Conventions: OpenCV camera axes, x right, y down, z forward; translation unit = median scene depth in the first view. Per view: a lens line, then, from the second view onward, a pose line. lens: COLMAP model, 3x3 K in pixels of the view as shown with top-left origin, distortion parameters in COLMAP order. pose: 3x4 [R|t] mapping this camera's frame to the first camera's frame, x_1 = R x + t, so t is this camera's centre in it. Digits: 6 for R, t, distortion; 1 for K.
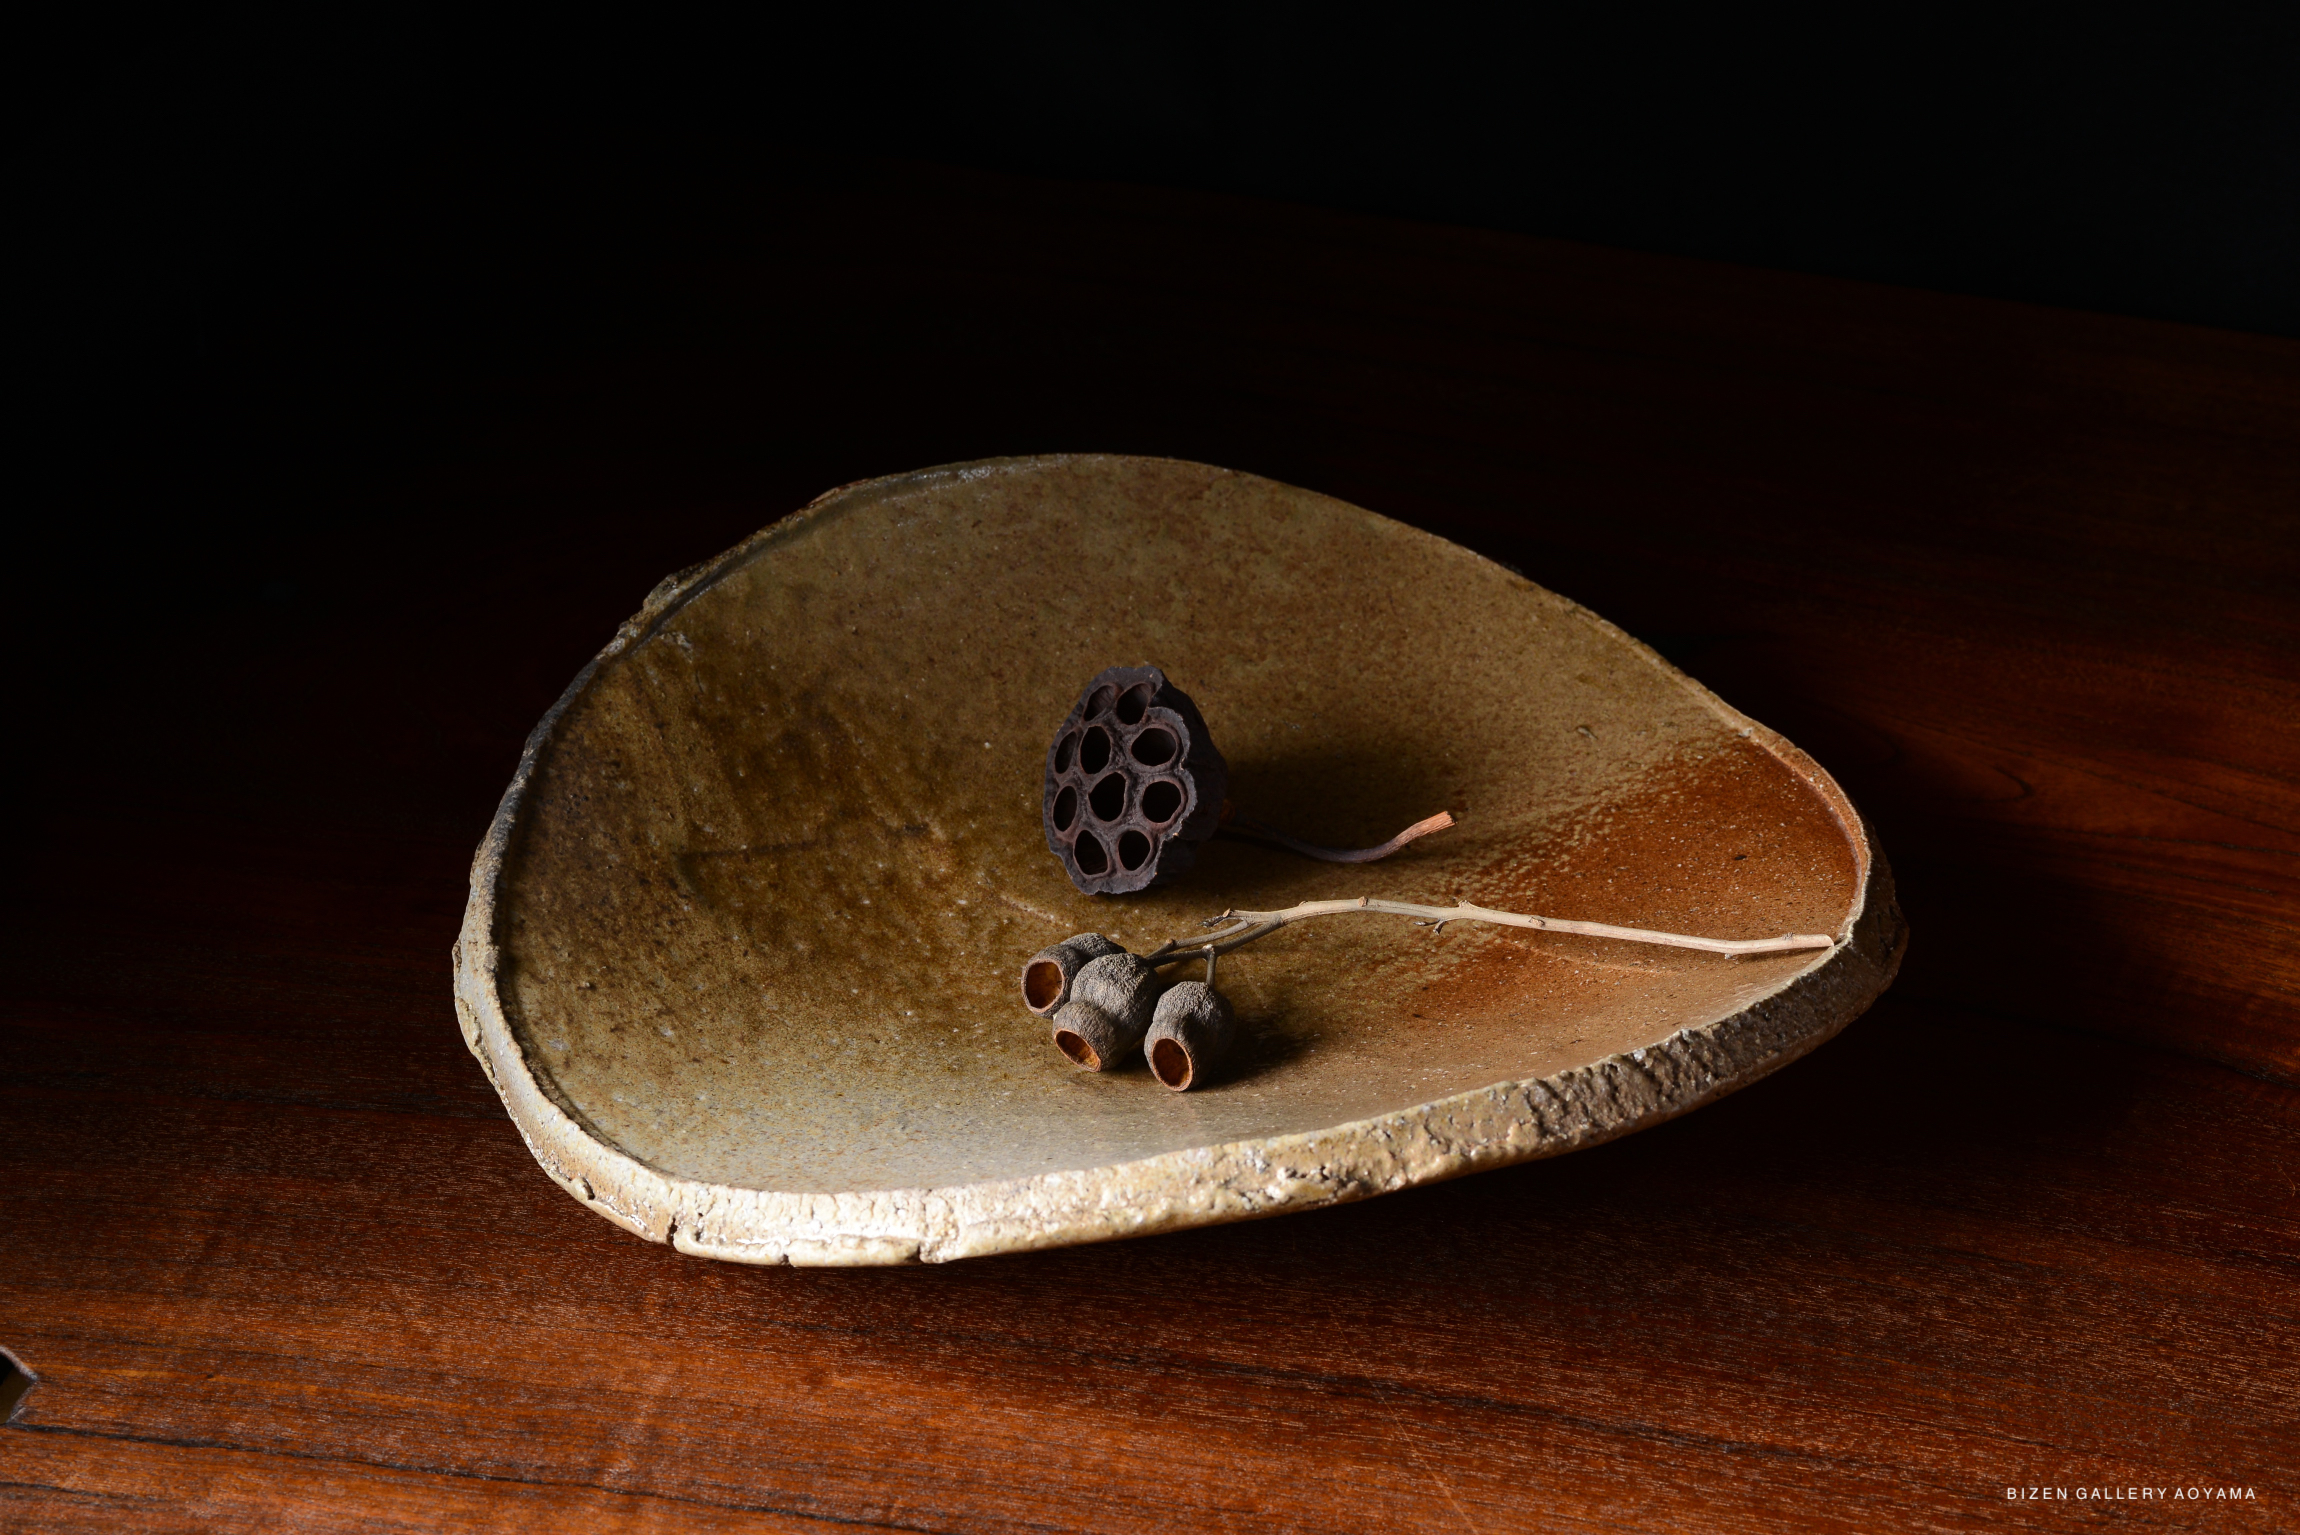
lens RADIAL K [[4650.4, 0, 1150.0], [0, 4650.4, 767.5], [0, 0, 1]] dist [0.068340, 0.131247]
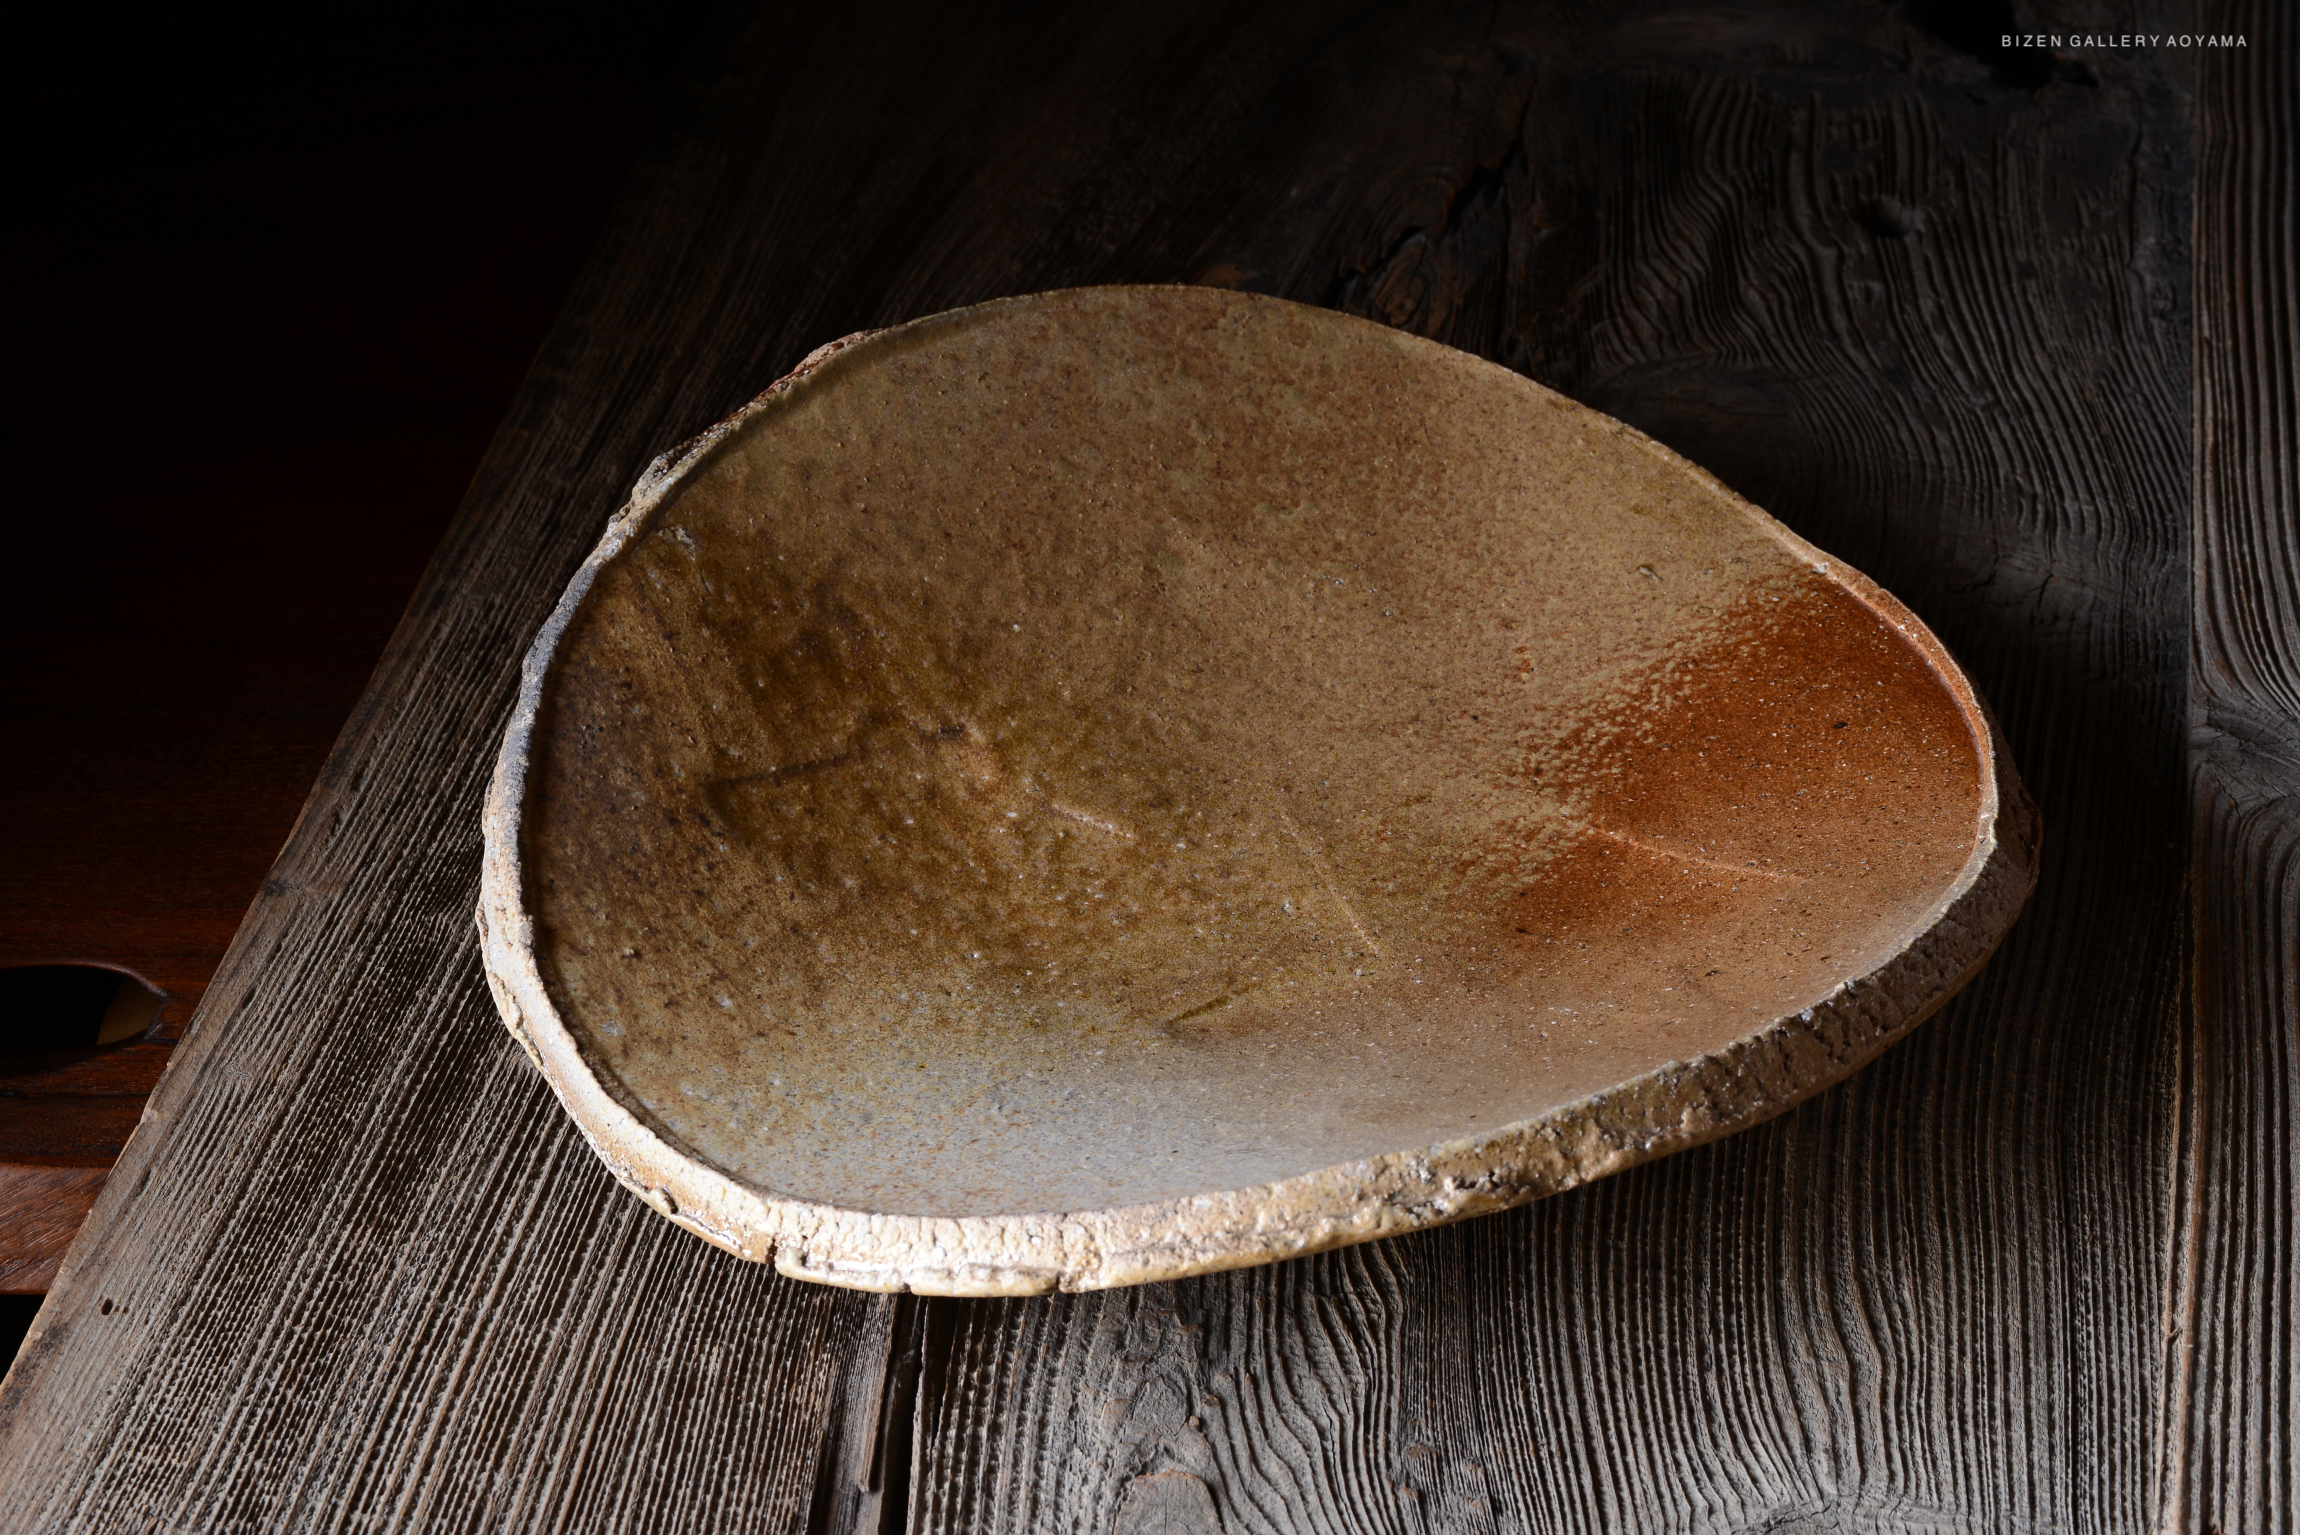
lens RADIAL K [[4650.4, 0, 1150.0], [0, 4650.4, 767.5], [0, 0, 1]] dist [0.068340, 0.131247]
pose [[0.995708, -0.055282, 0.074226, -0.082844], [0.044631, 0.989401, 0.138177, -0.109380], [-0.081078, -0.134271, 0.987622, 0.084026]]
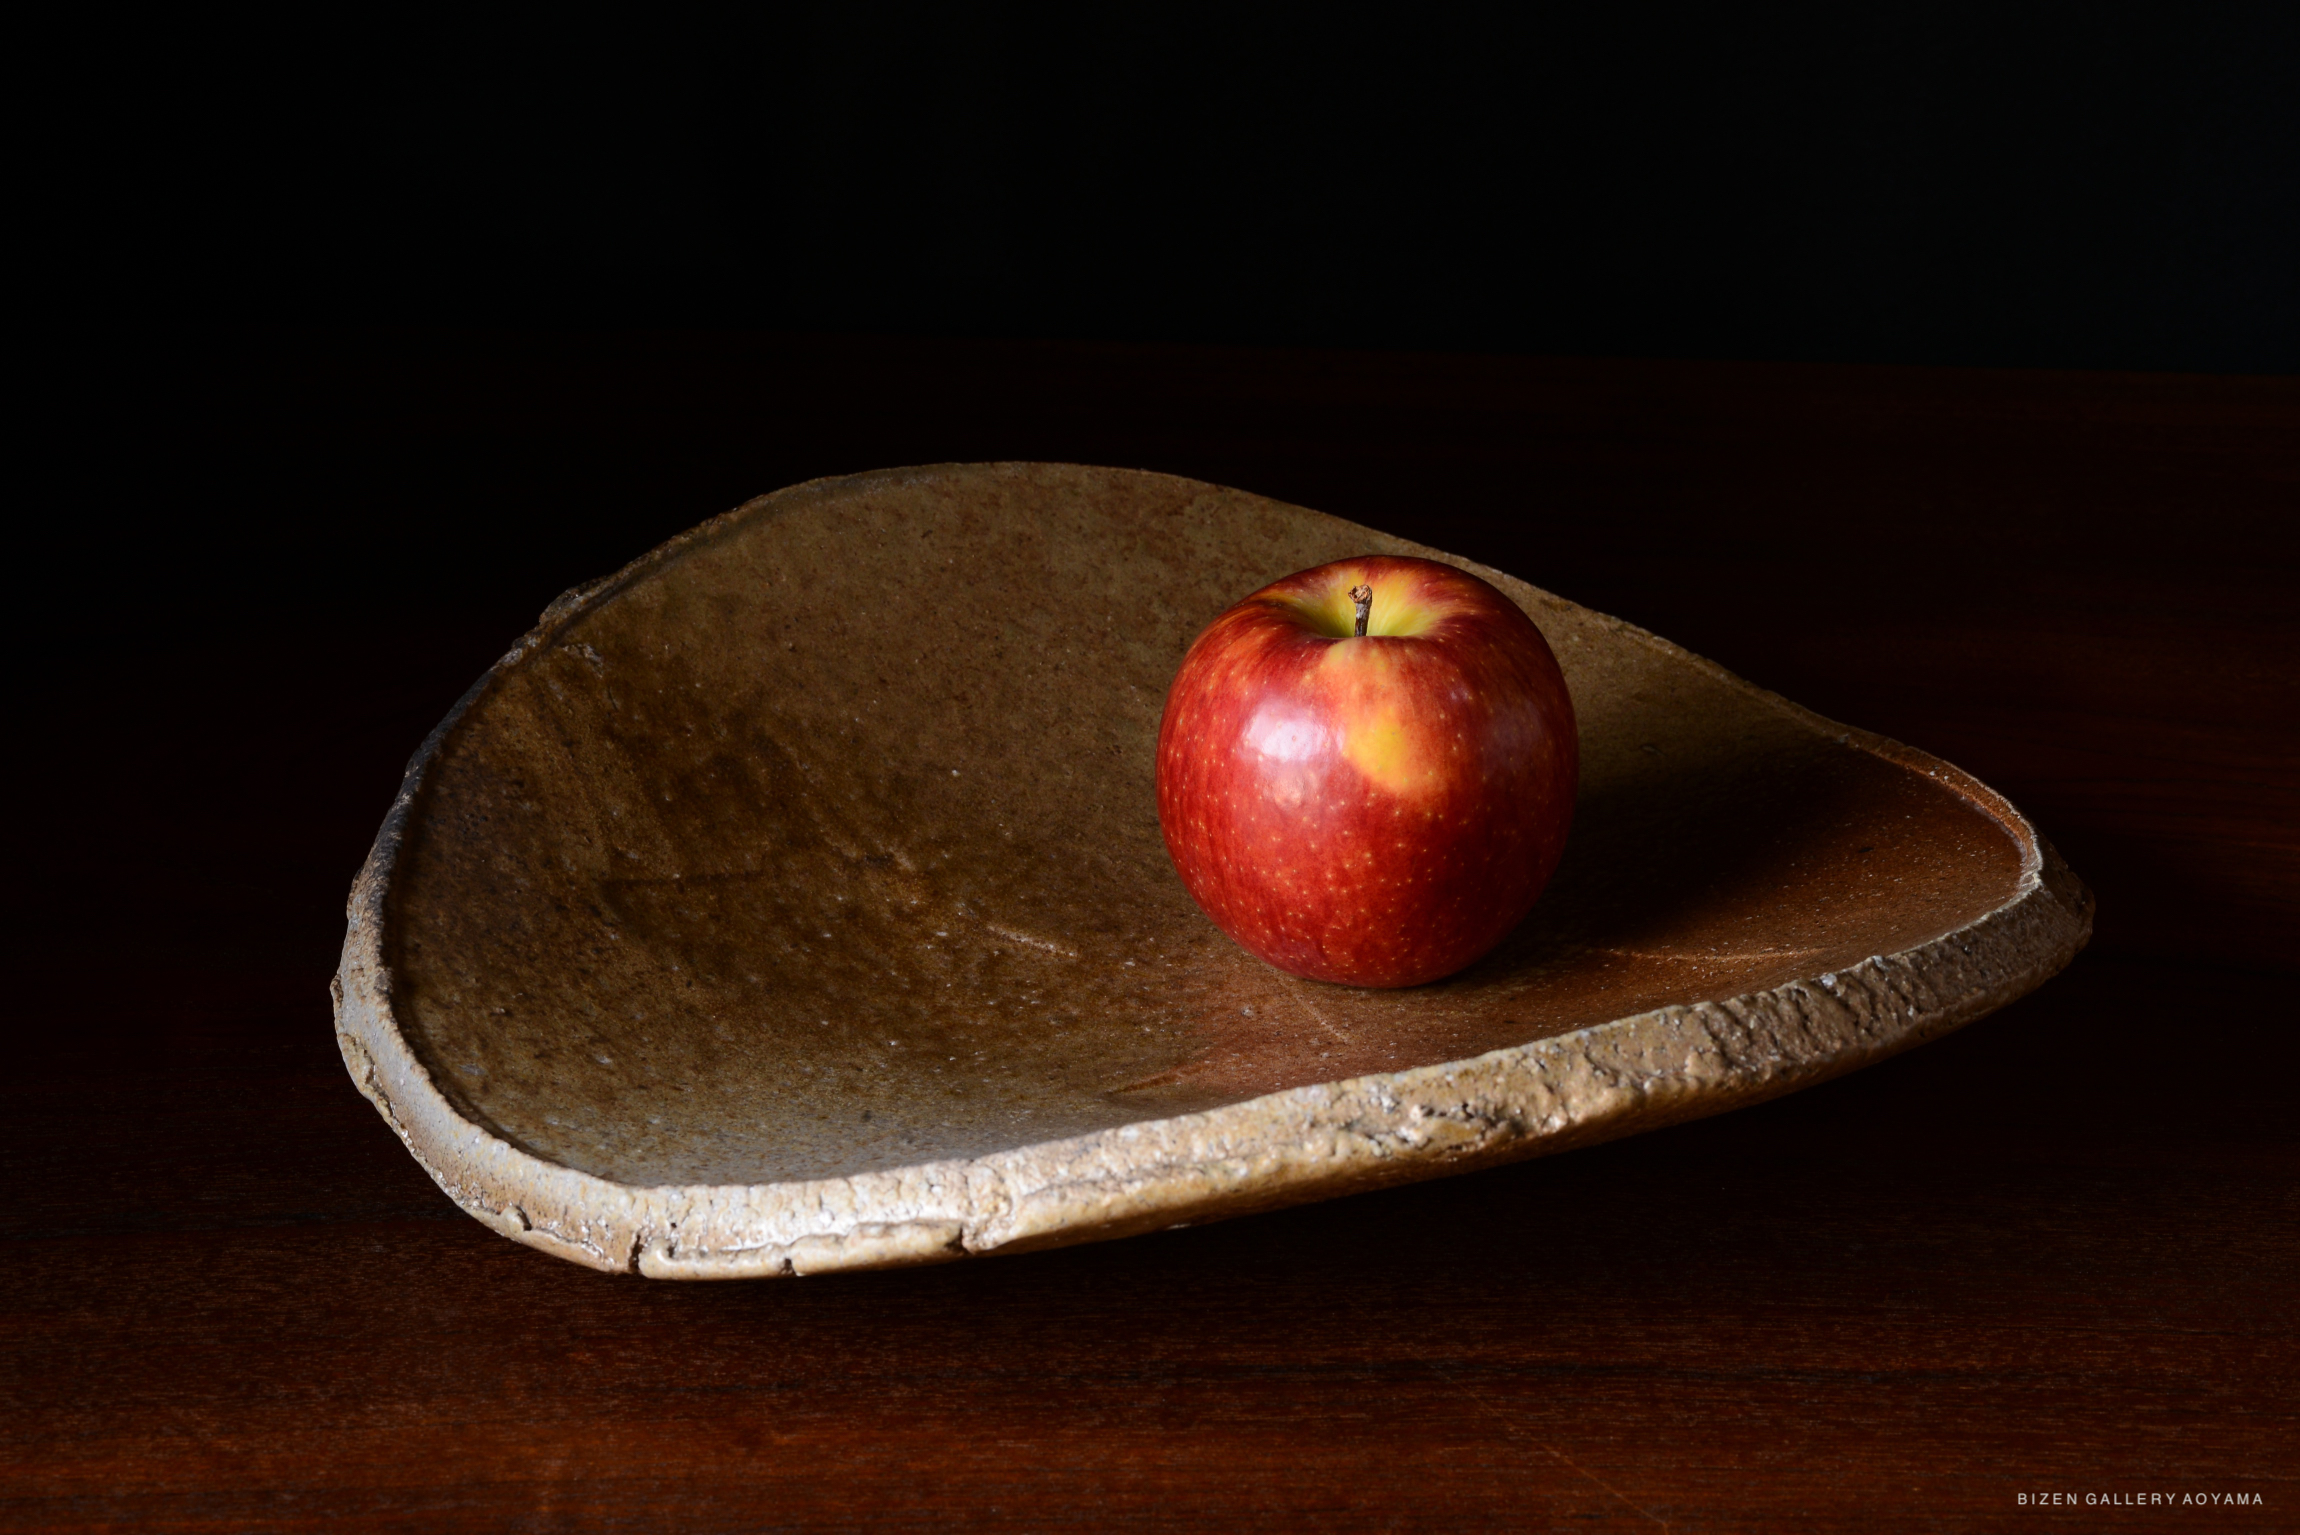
lens RADIAL K [[4684.3, 0, 1150.0], [0, 4684.3, 767.5], [0, 0, 1]] dist [0.068503, 0.069257]
pose [[0.997011, -0.025685, 0.072862, -0.064707], [0.036167, 0.988563, -0.146411, 0.125684], [-0.068269, 0.148608, 0.986537, 0.170381]]
